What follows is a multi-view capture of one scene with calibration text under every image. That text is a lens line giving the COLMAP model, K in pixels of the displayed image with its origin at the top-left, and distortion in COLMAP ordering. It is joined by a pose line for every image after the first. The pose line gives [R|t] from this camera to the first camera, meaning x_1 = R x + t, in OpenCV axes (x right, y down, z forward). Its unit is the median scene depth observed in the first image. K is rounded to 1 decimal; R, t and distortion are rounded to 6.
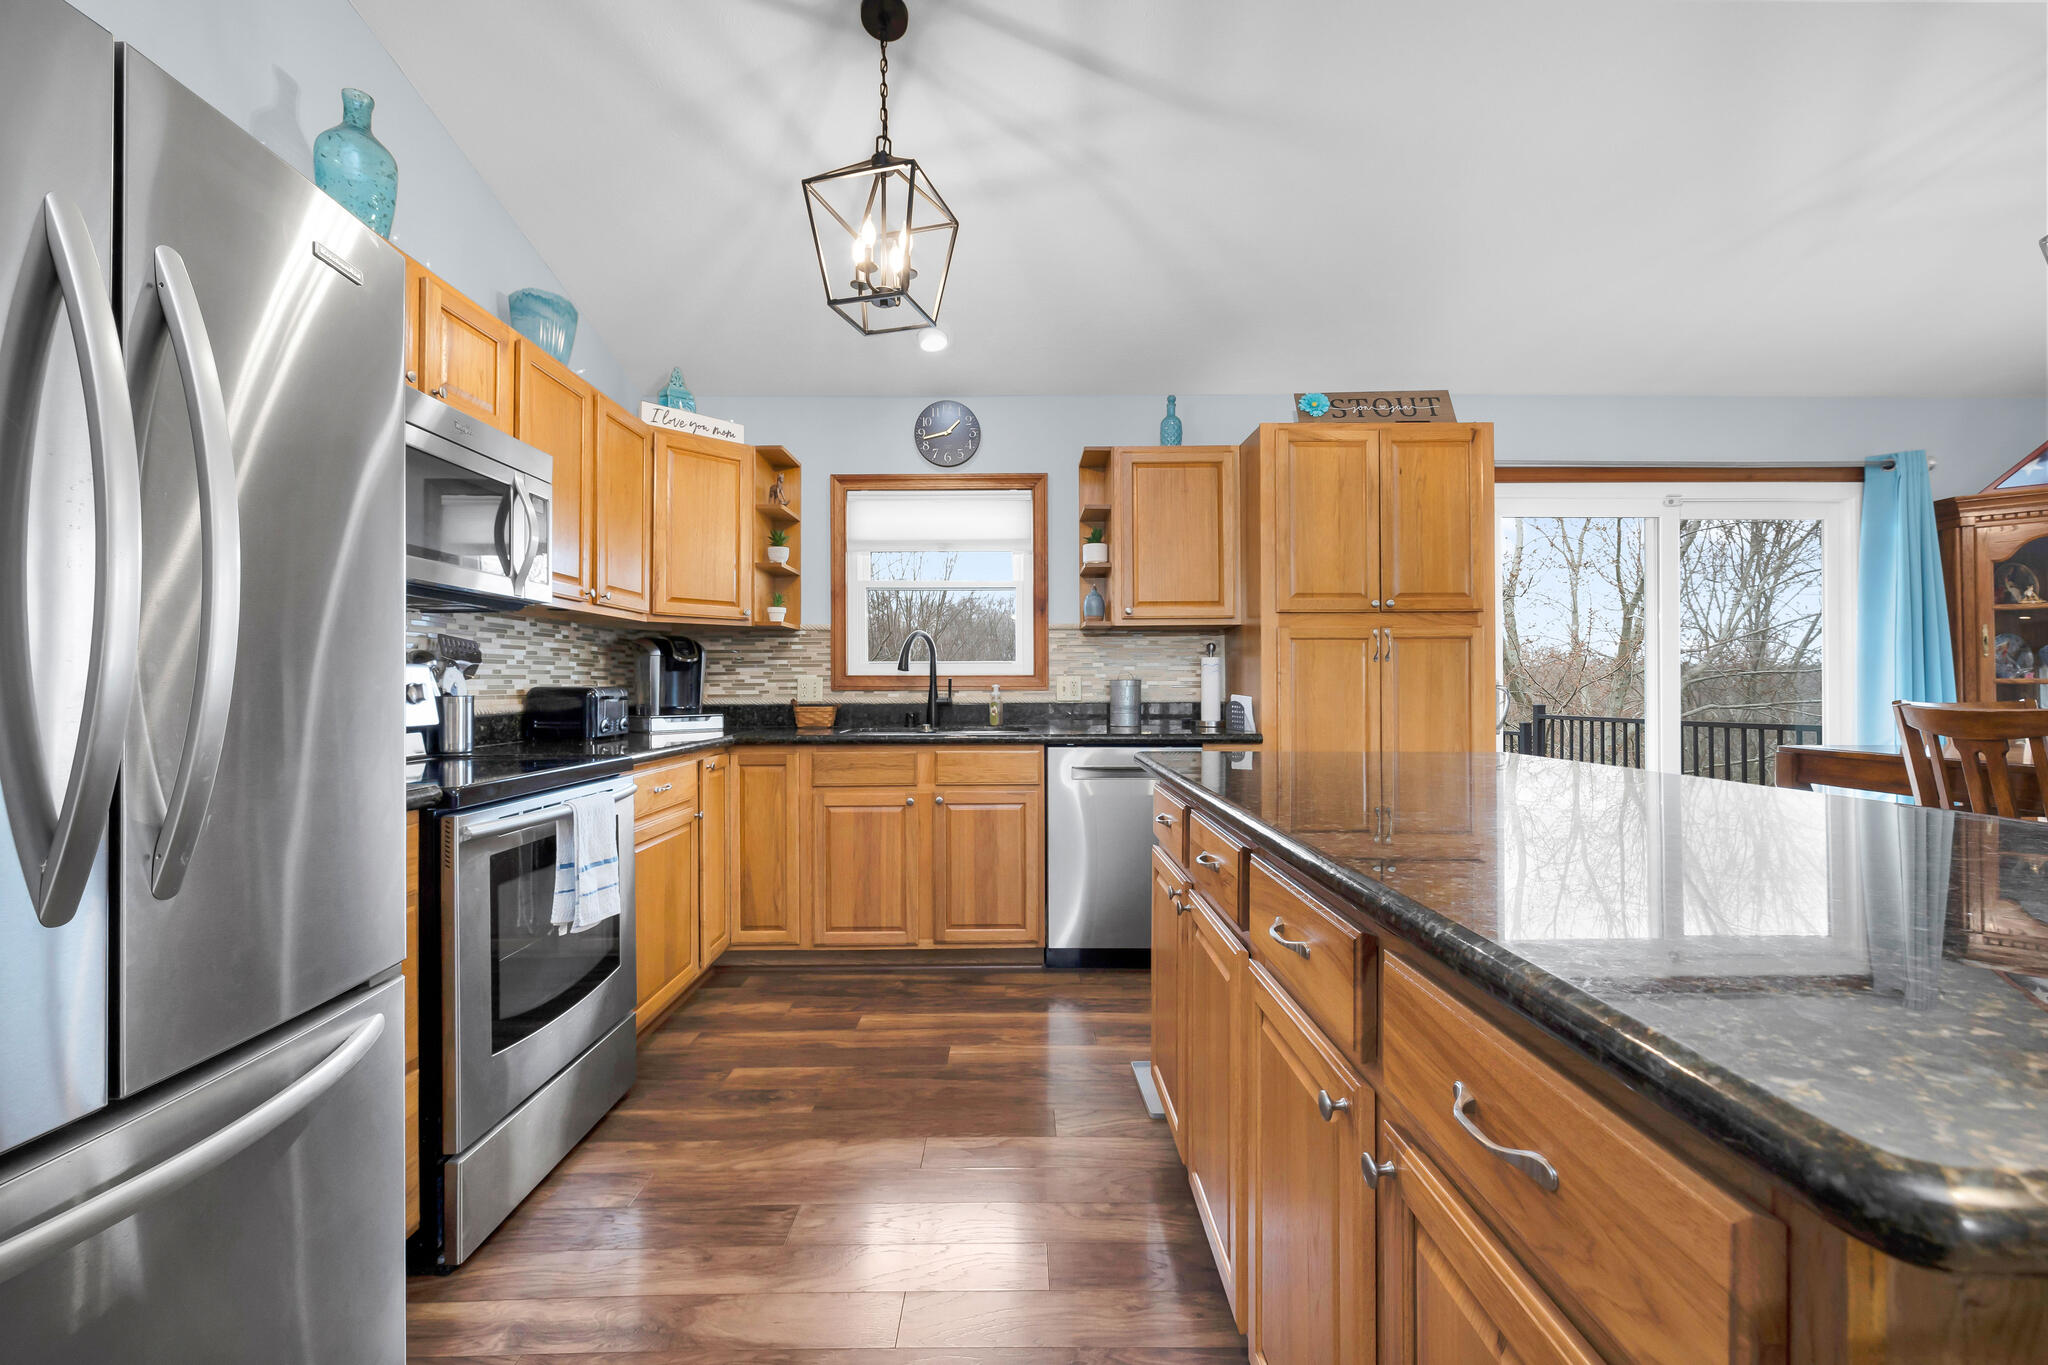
lens RADIAL K [[869.6, 0, 1020.4], [0, 869.6, 677.1], [0, 0, 1]] dist [-0.000187, -0.000268]
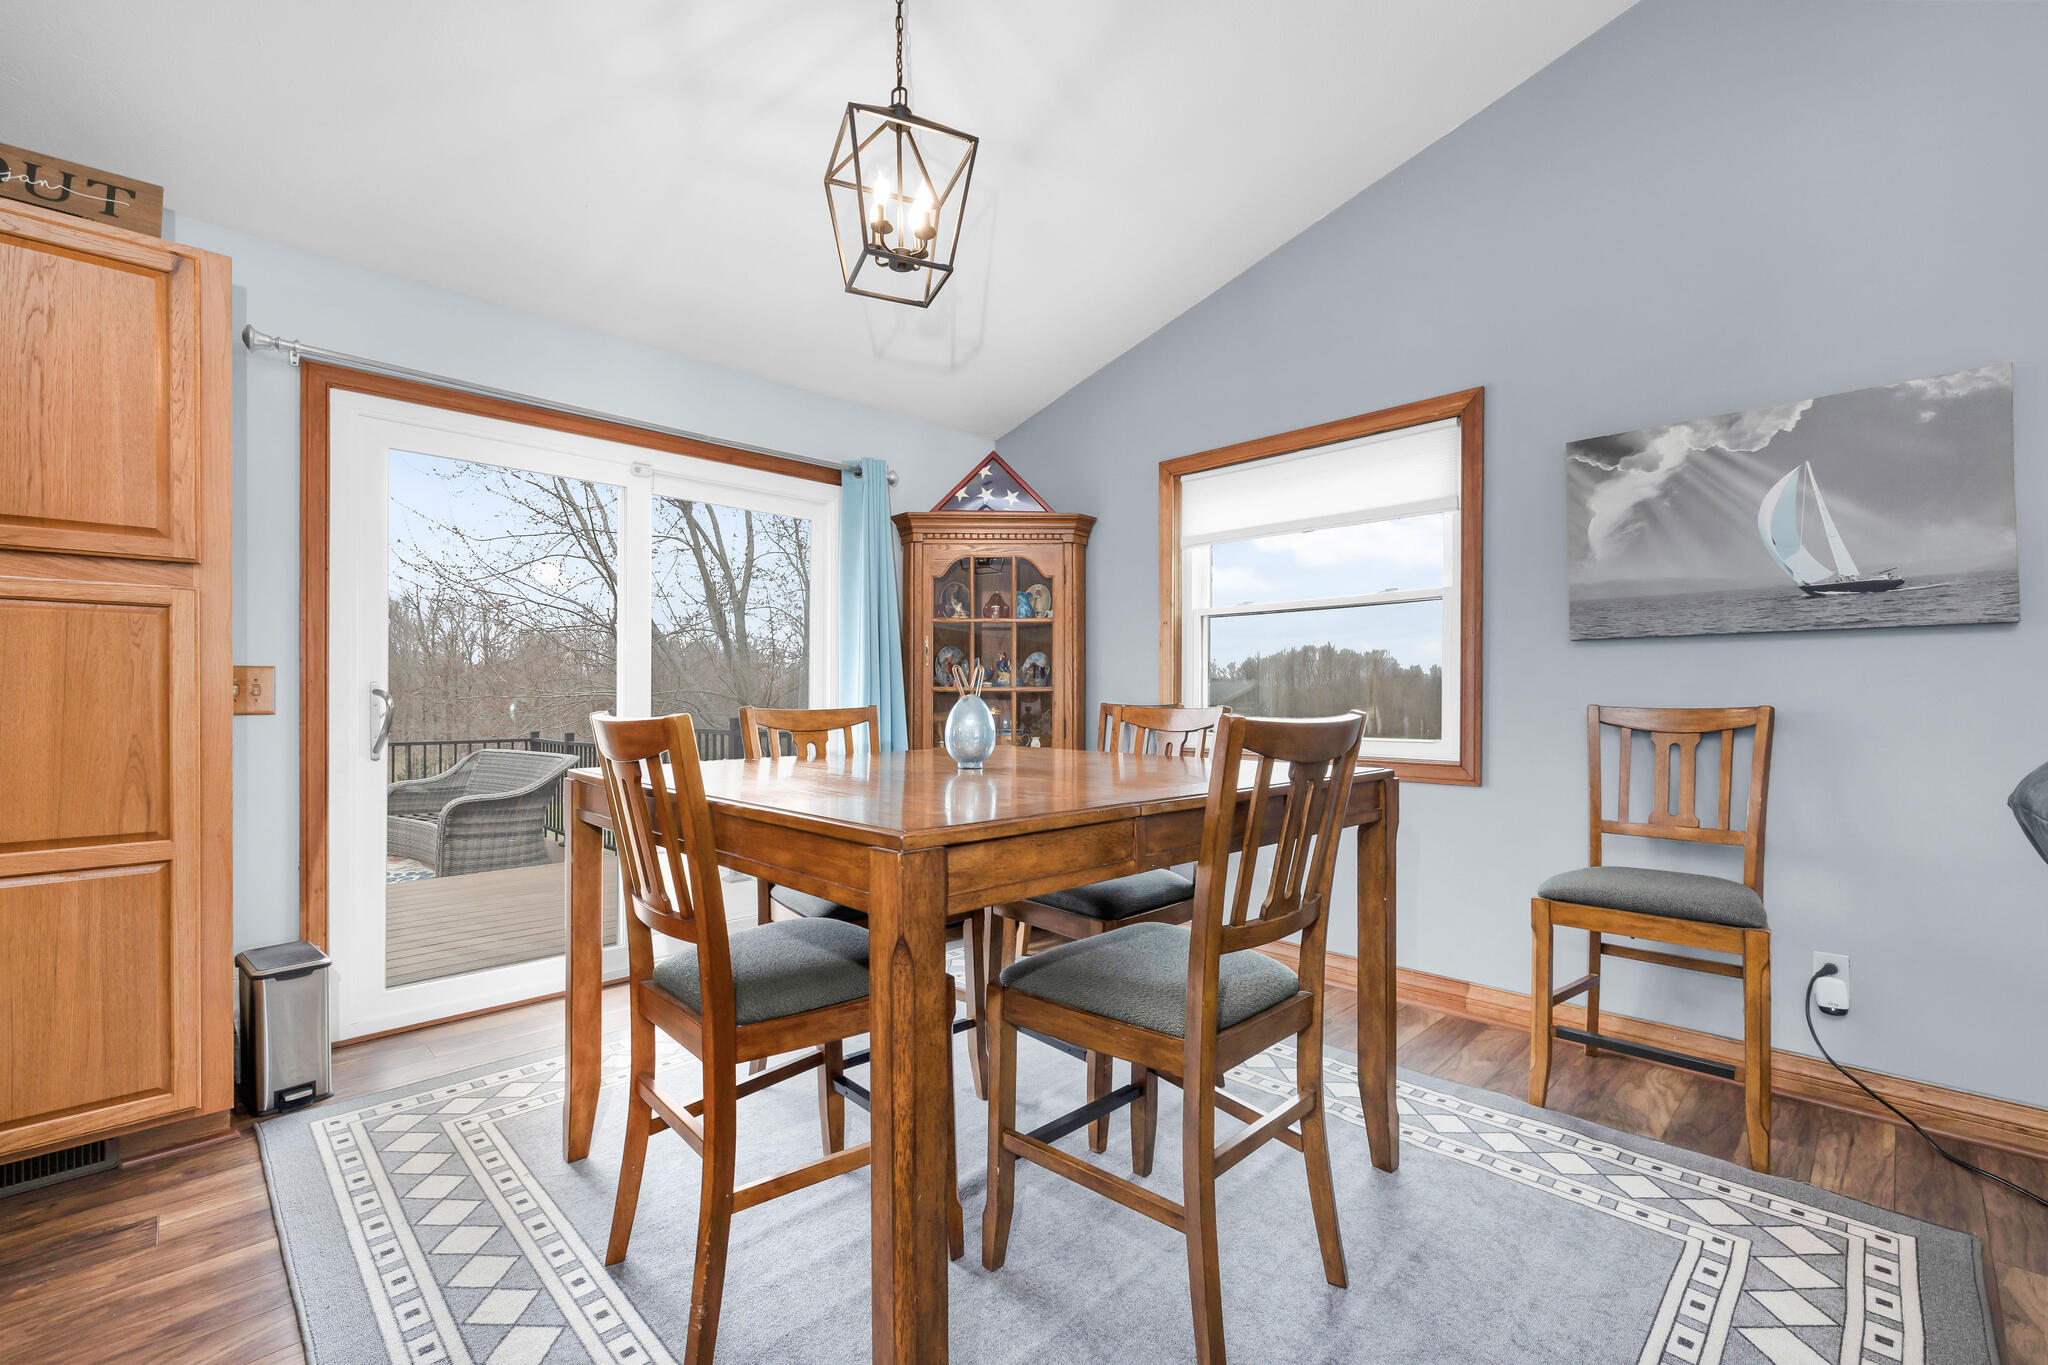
lens RADIAL K [[869.6, 0, 1032.8], [0, 869.6, 694.6], [0, 0, 1]] dist [-0.000187, -0.000268]
pose [[0.718232, 0.005766, 0.695780, 0.488338], [-0.014208, 0.999879, 0.006380, 0.002287], [-0.695659, -0.014468, 0.718226, 0.153873]]
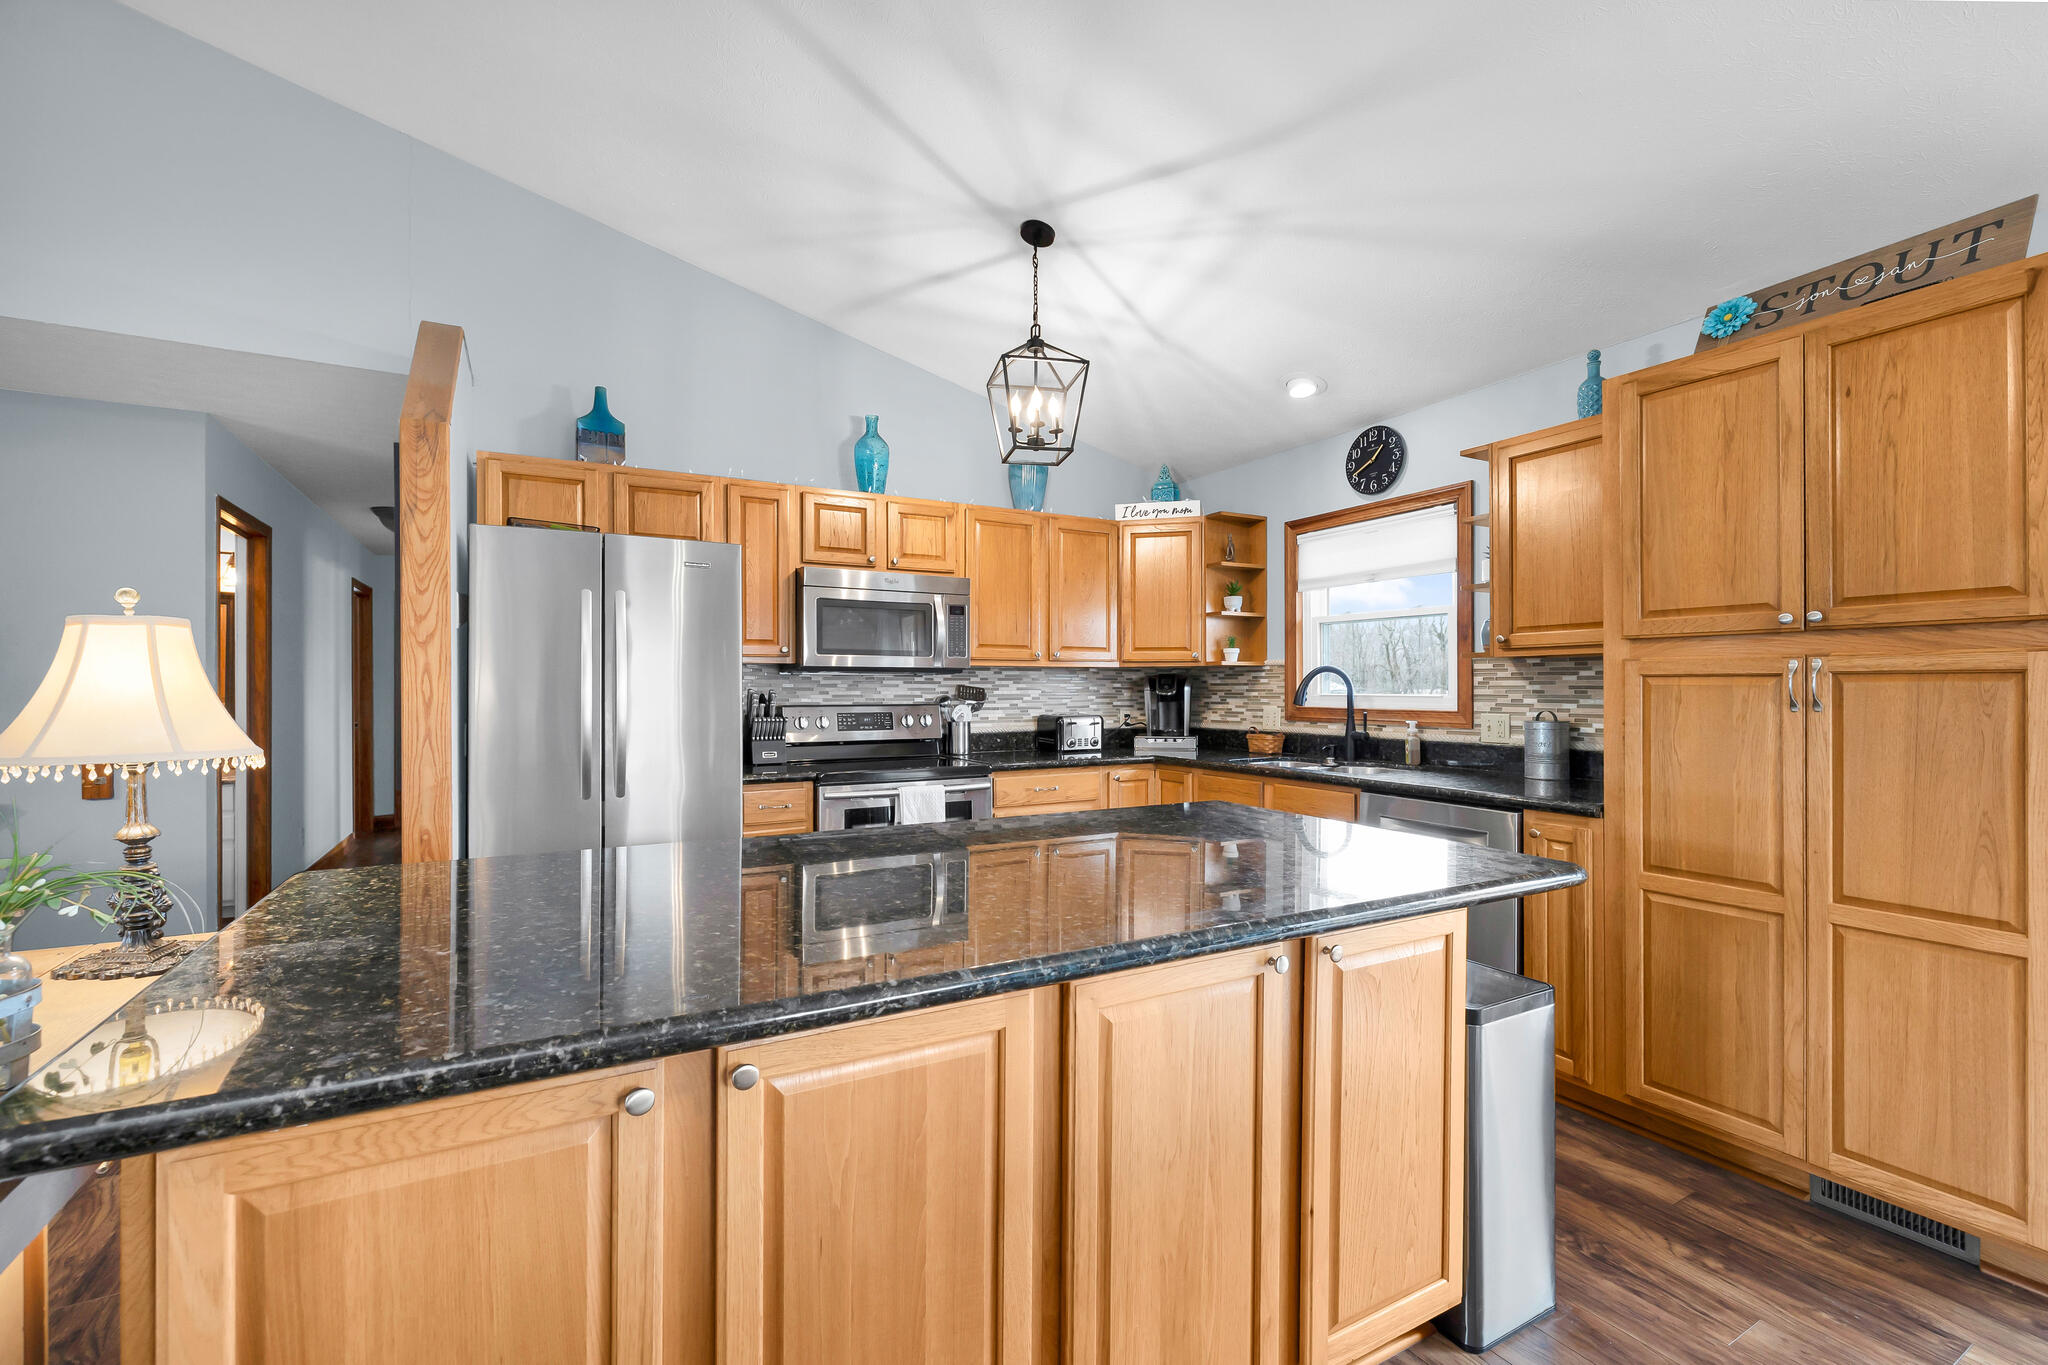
lens RADIAL K [[869.6, 0, 1026.0], [0, 869.6, 687.7], [0, 0, 1]] dist [-0.000187, -0.000268]
pose [[0.480489, 0.004106, -0.876991, 0.634466], [0.007957, 0.999927, 0.009040, -0.041332], [0.876965, -0.011322, 0.480421, 0.203119]]
